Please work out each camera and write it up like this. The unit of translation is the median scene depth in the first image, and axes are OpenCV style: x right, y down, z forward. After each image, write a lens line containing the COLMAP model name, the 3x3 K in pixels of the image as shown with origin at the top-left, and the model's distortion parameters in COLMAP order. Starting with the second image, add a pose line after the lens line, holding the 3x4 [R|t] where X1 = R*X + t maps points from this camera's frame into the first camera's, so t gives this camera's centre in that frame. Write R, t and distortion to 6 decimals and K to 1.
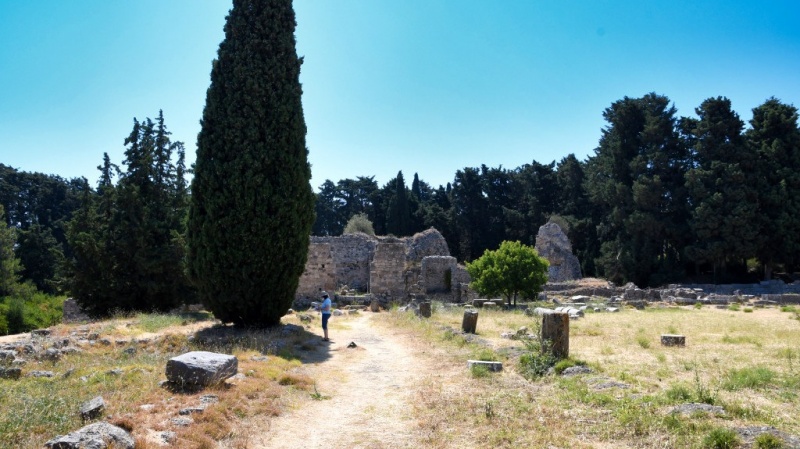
lens RADIAL K [[586.8, 0, 402.9], [0, 586.8, 228.8], [0, 0, 1]] dist [-0.093562, 0.032381]
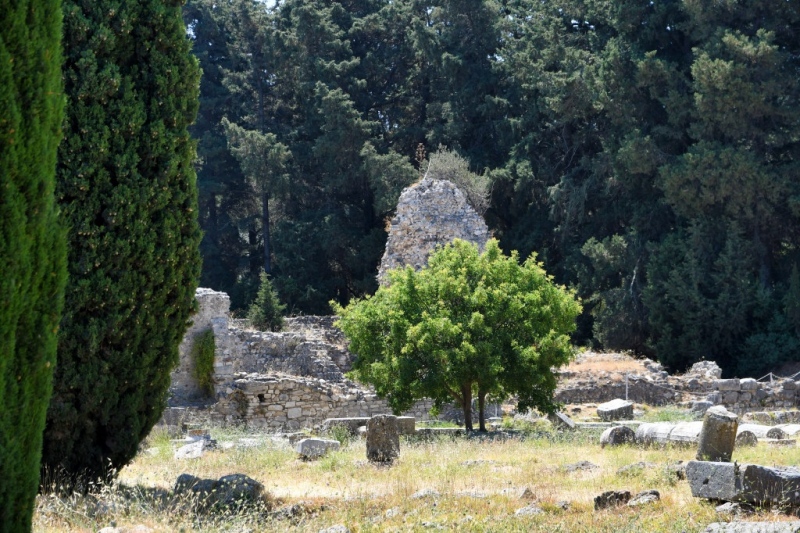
lens RADIAL K [[2317.6, 0, 398.1], [0, 2317.6, 265.1], [0, 0, 1]] dist [0.562343, 0.000000]
pose [[0.928718, -0.010773, 0.370630, -0.284414], [-0.002570, 0.999367, 0.035488, -0.009751], [-0.370777, -0.033910, 0.928103, -0.186480]]
